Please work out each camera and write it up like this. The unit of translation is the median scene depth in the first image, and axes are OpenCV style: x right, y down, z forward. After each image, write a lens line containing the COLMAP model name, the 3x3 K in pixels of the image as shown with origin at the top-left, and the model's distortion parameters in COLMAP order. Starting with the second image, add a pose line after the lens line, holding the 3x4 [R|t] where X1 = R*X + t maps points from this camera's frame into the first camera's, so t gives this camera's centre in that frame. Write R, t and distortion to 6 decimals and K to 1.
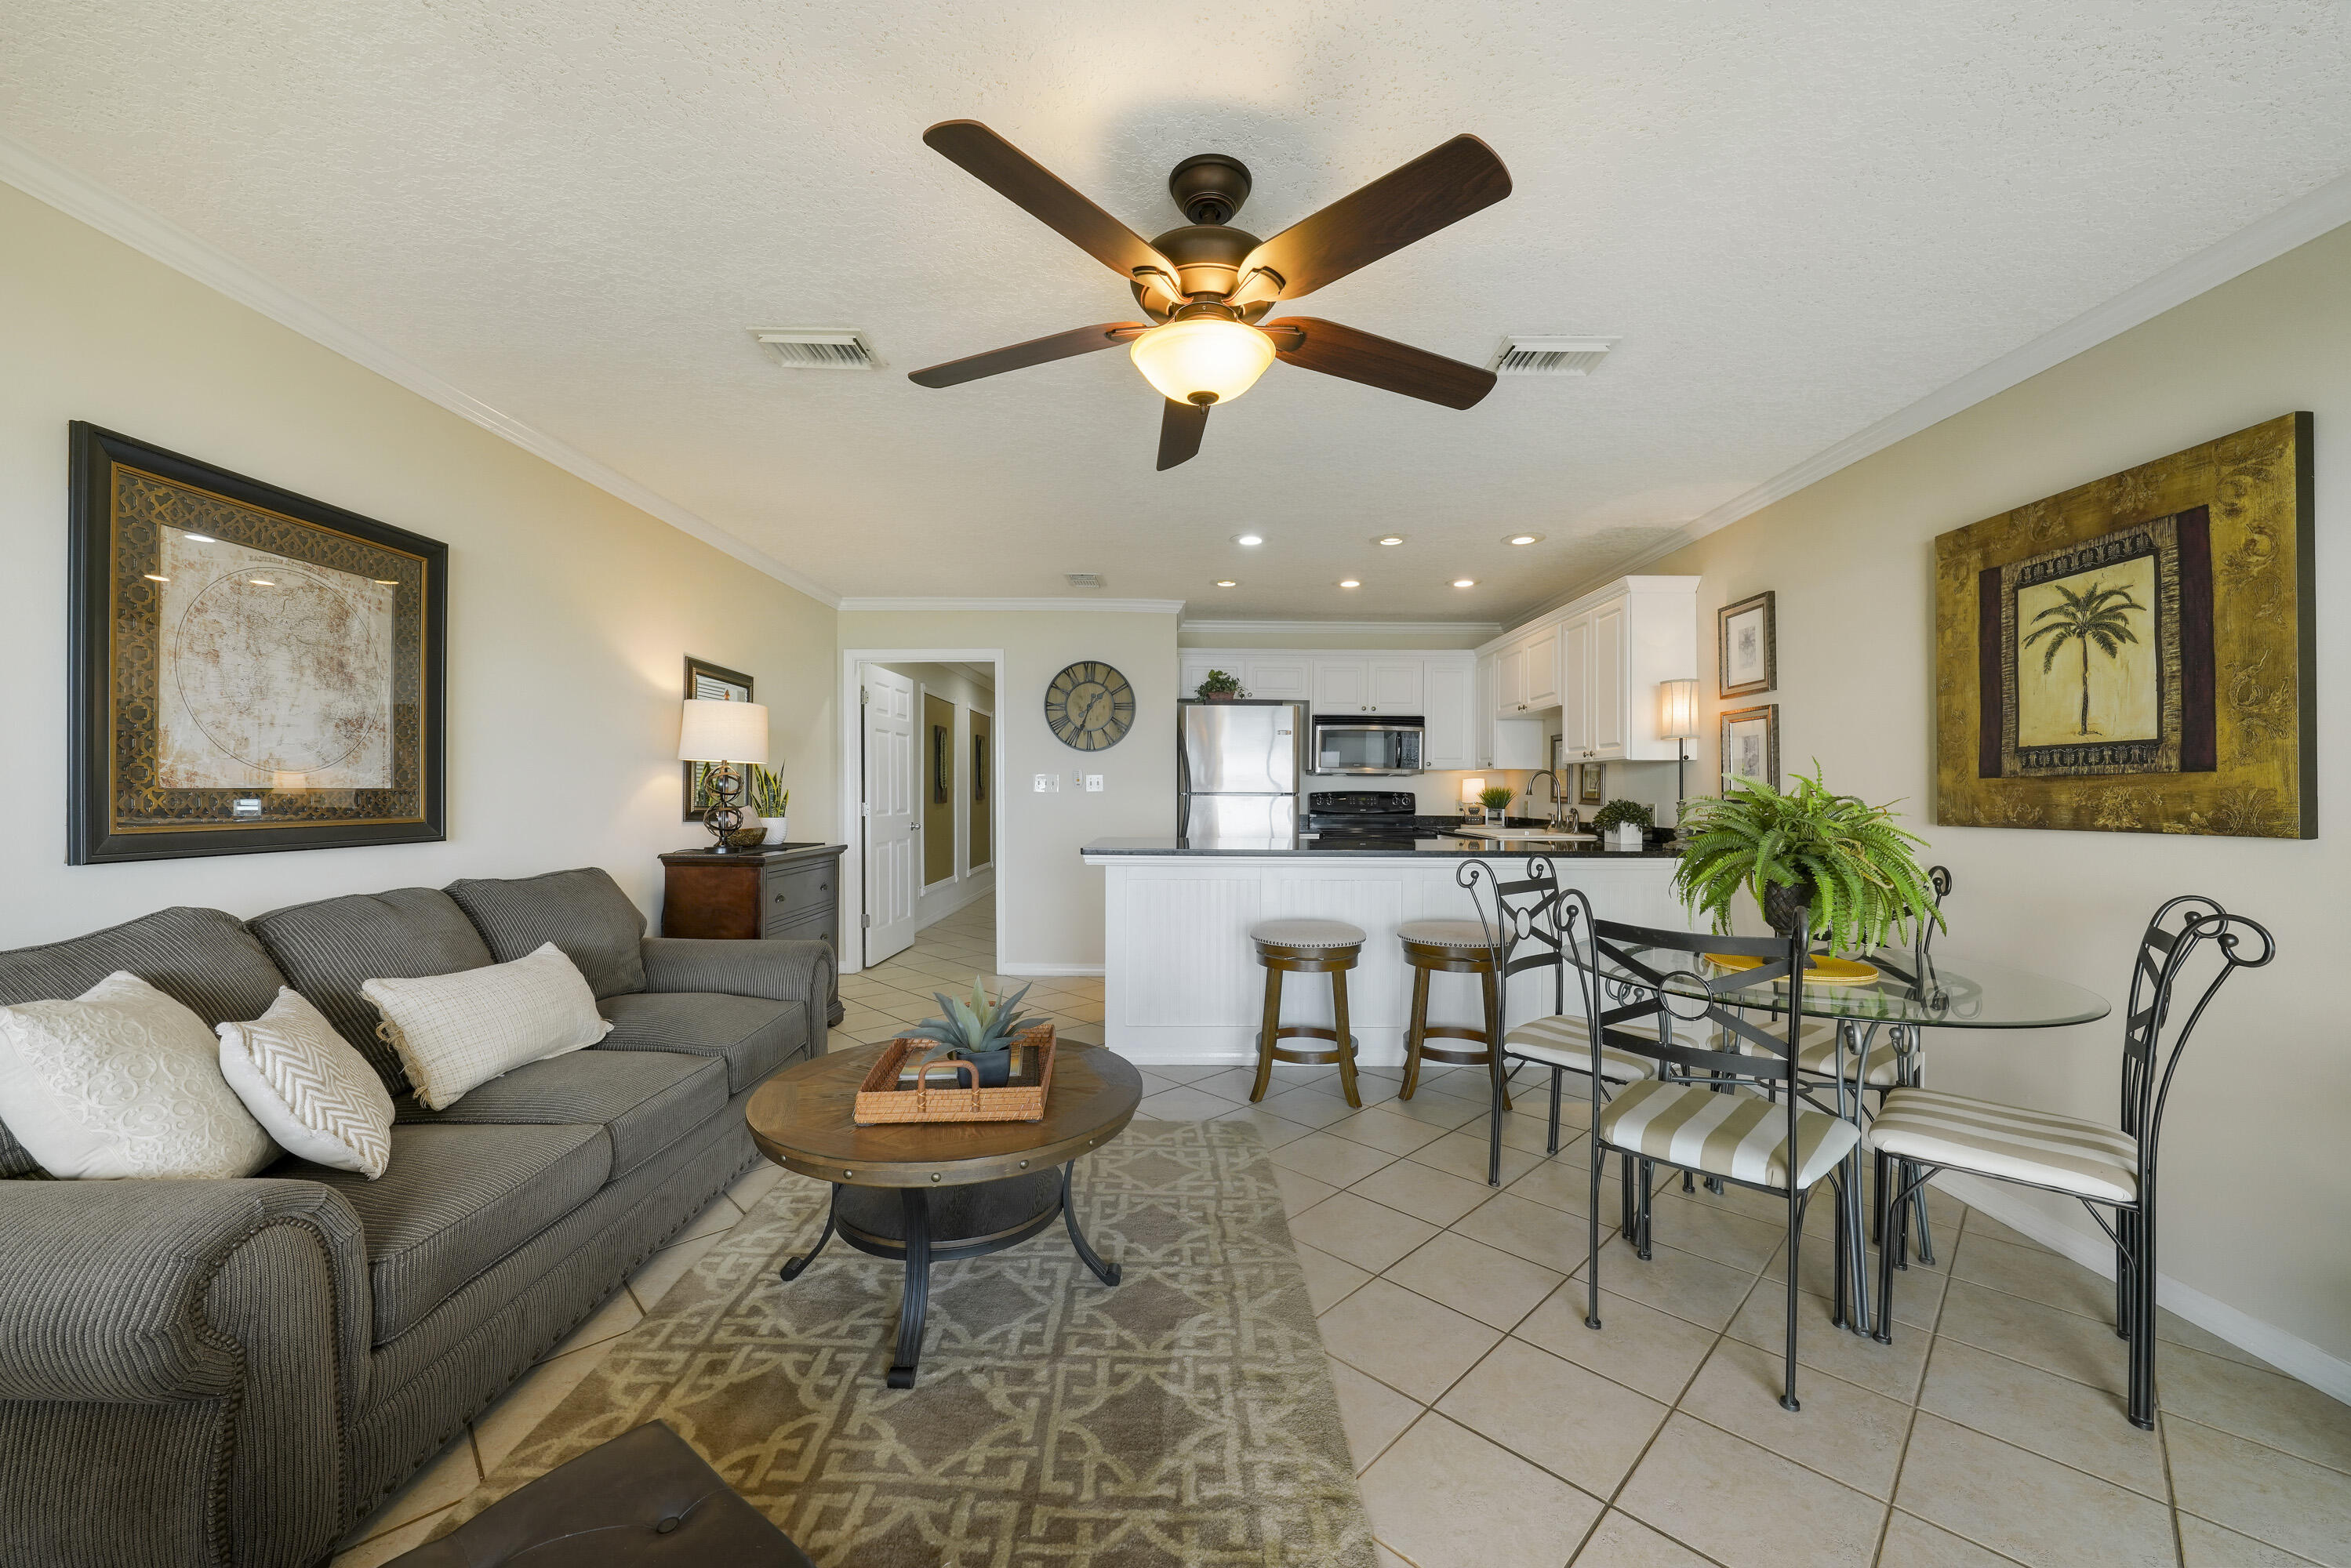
lens RADIAL K [[912.7, 0, 1172.8], [0, 912.7, 791.5], [0, 0, 1]] dist [-0.010857, 0.003992]
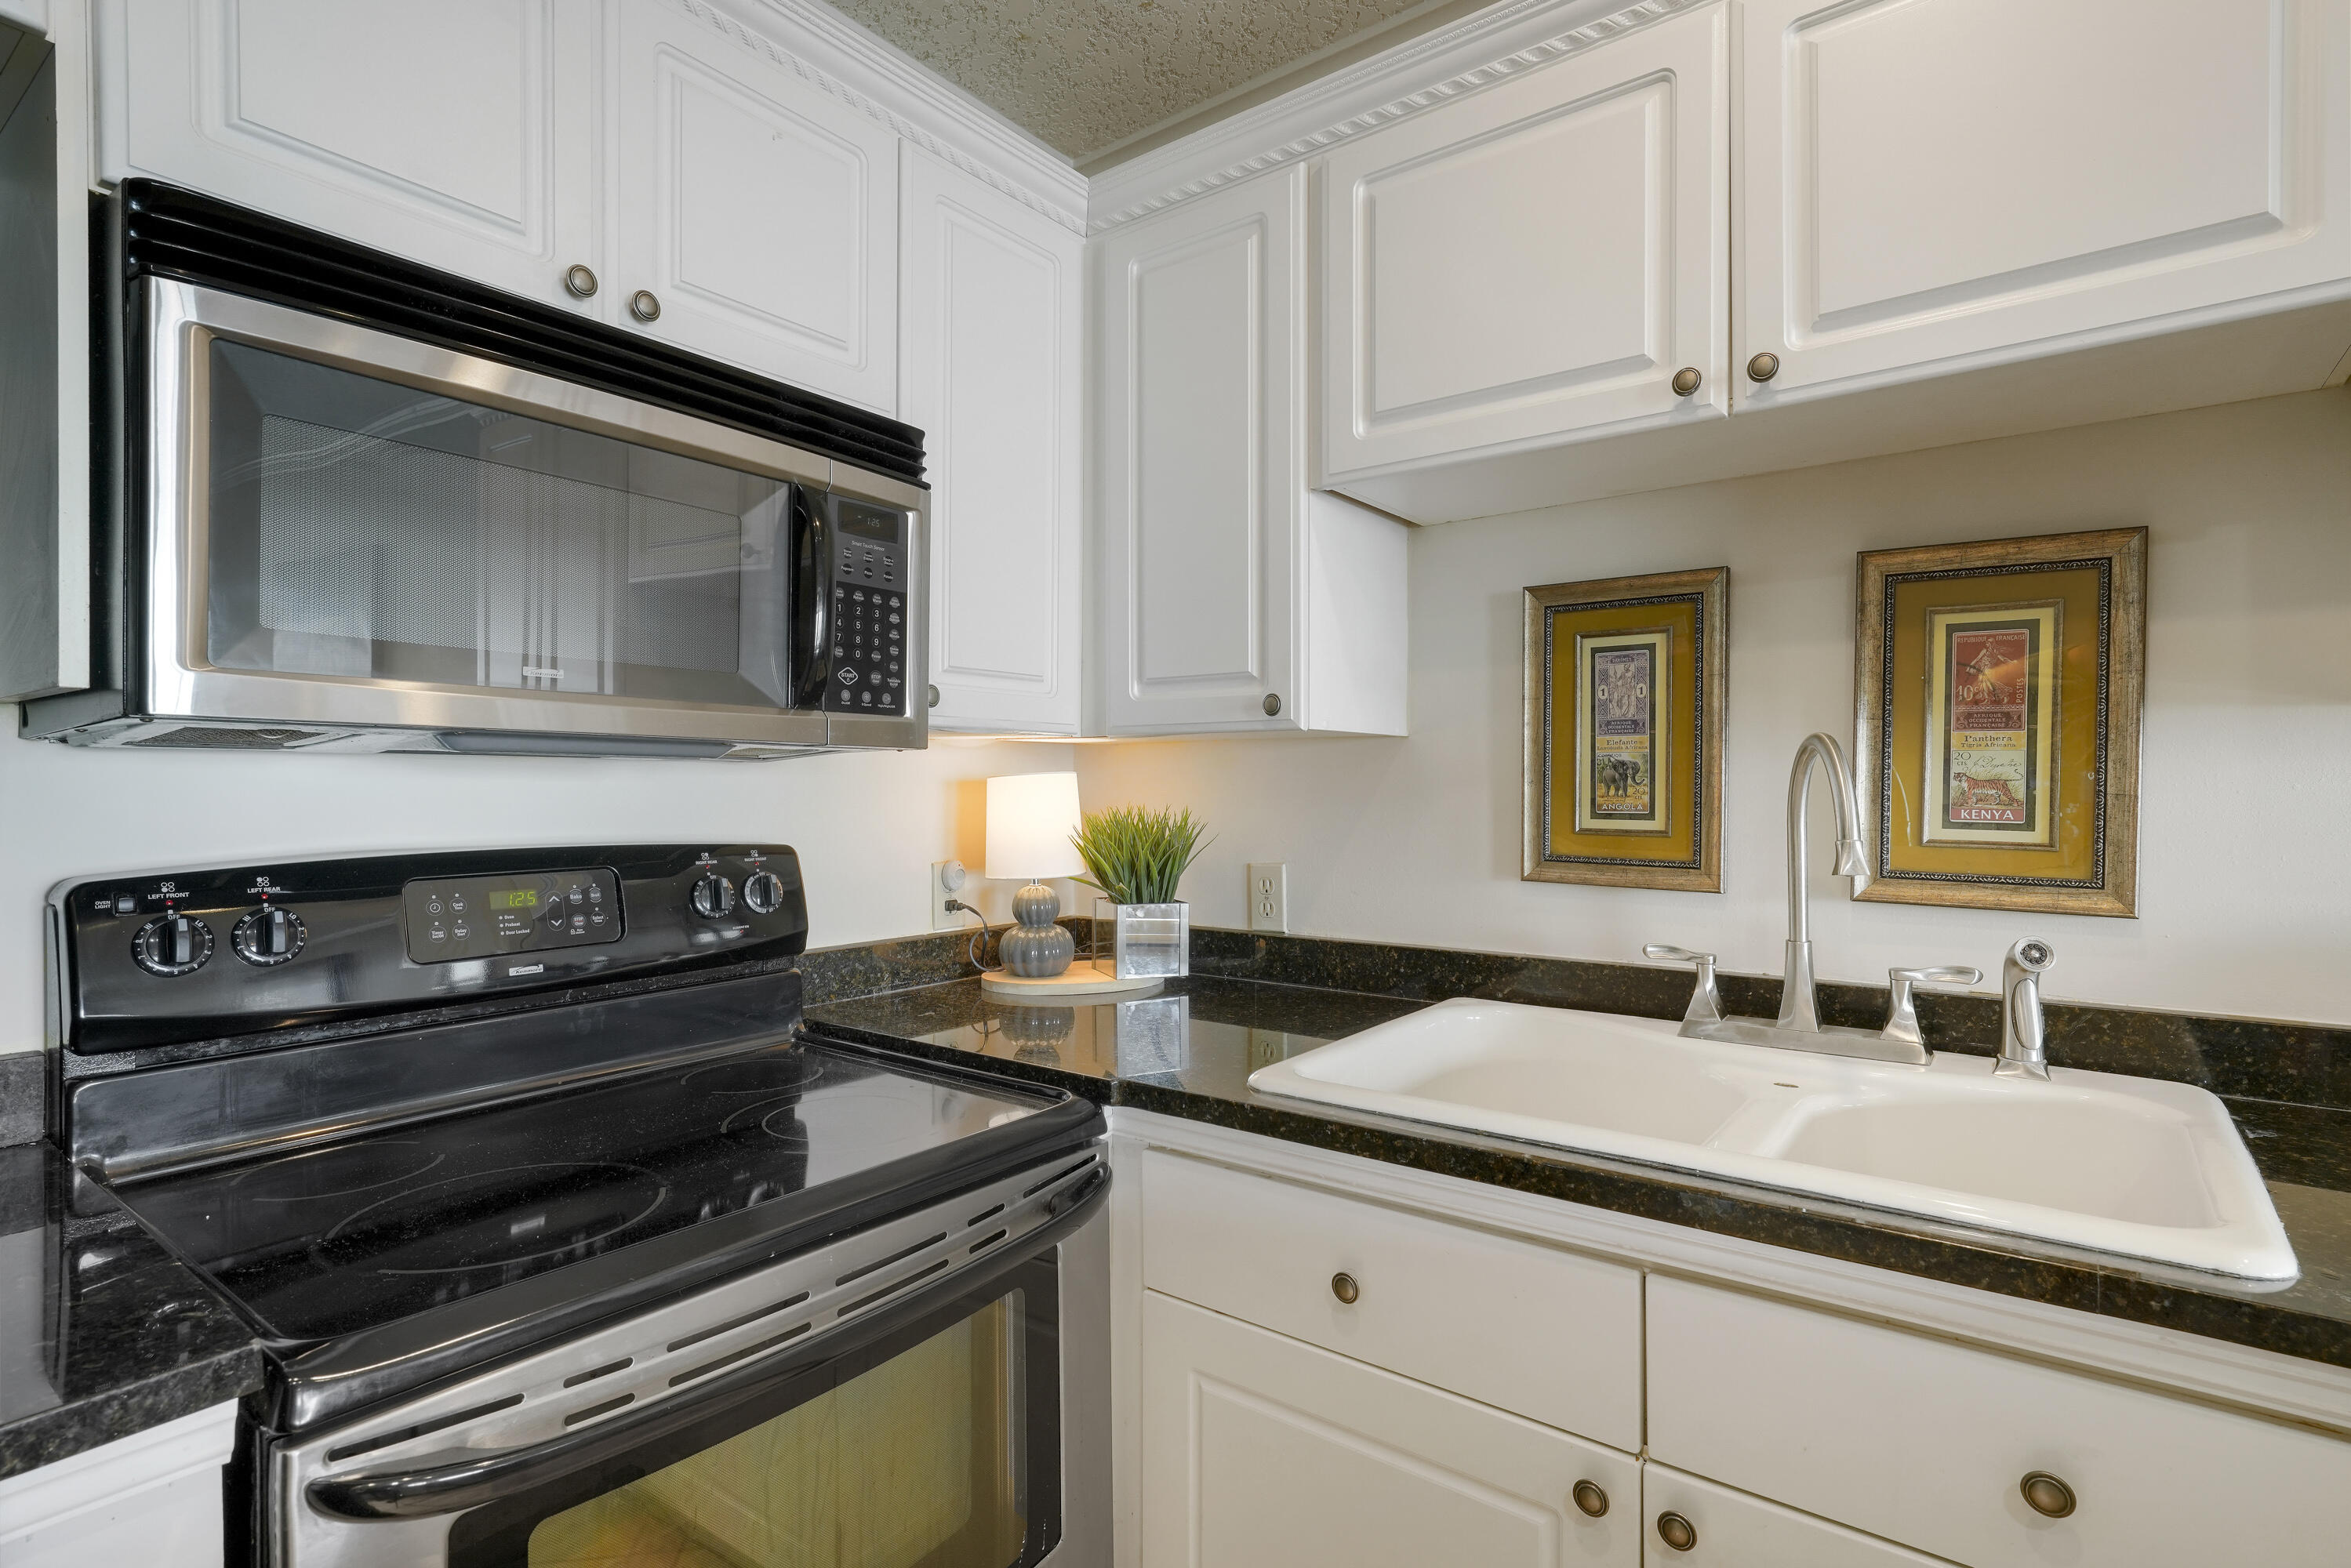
lens RADIAL K [[1152.6, 0, 1168.3], [0, 1152.6, 791.5], [0, 0, 1]] dist [-0.001566, 0.004484]
pose [[0.603972, -0.011222, 0.796926, 0.279260], [0.006743, 0.999937, 0.008971, -0.027523], [-0.796977, -0.000045, 0.604010, 1.903027]]
